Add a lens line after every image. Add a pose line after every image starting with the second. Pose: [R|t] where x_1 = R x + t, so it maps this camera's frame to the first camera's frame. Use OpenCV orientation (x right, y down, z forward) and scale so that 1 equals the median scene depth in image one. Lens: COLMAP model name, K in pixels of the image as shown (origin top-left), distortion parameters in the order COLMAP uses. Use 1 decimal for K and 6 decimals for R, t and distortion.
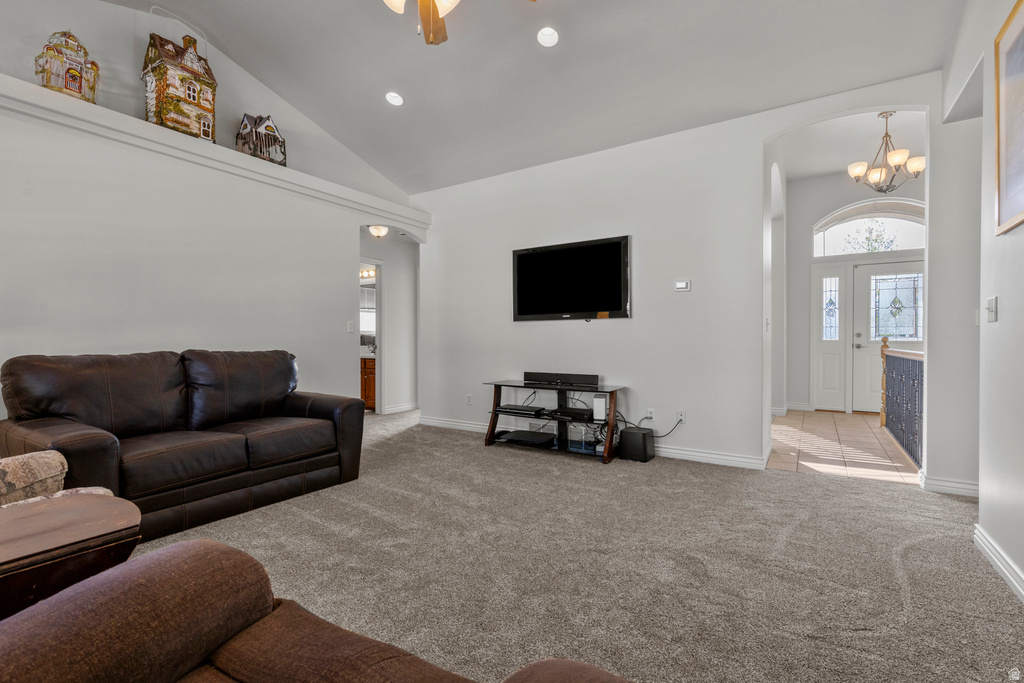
lens RADIAL K [[463.1, 0, 505.0], [0, 463.1, 341.1], [0, 0, 1]] dist [0.002007, -0.000632]
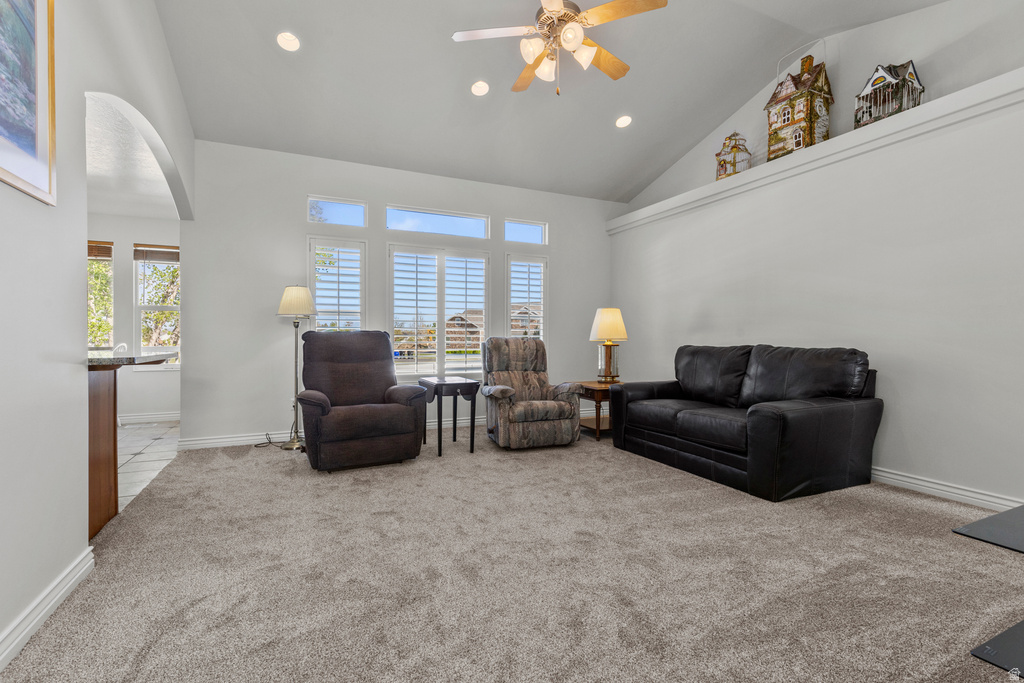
lens RADIAL K [[463.1, 0, 504.7], [0, 463.1, 339.1], [0, 0, 1]] dist [0.002007, -0.000632]
pose [[-0.527465, 0.005890, -0.849556, 0.636041], [0.004308, 0.999982, 0.004258, -0.004335], [0.849566, -0.001414, -0.527481, 1.005253]]
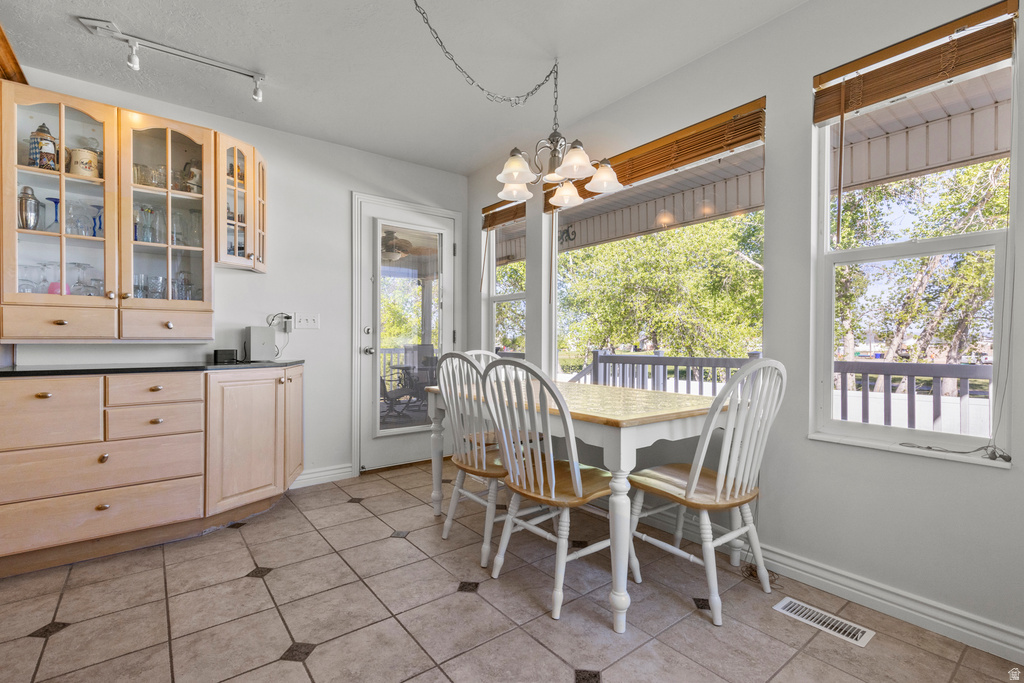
lens RADIAL K [[463.1, 0, 516.4], [0, 463.1, 342.2], [0, 0, 1]] dist [0.002007, -0.000632]
pose [[-0.948703, -0.003852, 0.316146, 0.129938], [-0.003772, 0.999993, 0.000867, -0.016220], [-0.316147, -0.000370, -0.948710, -0.245237]]
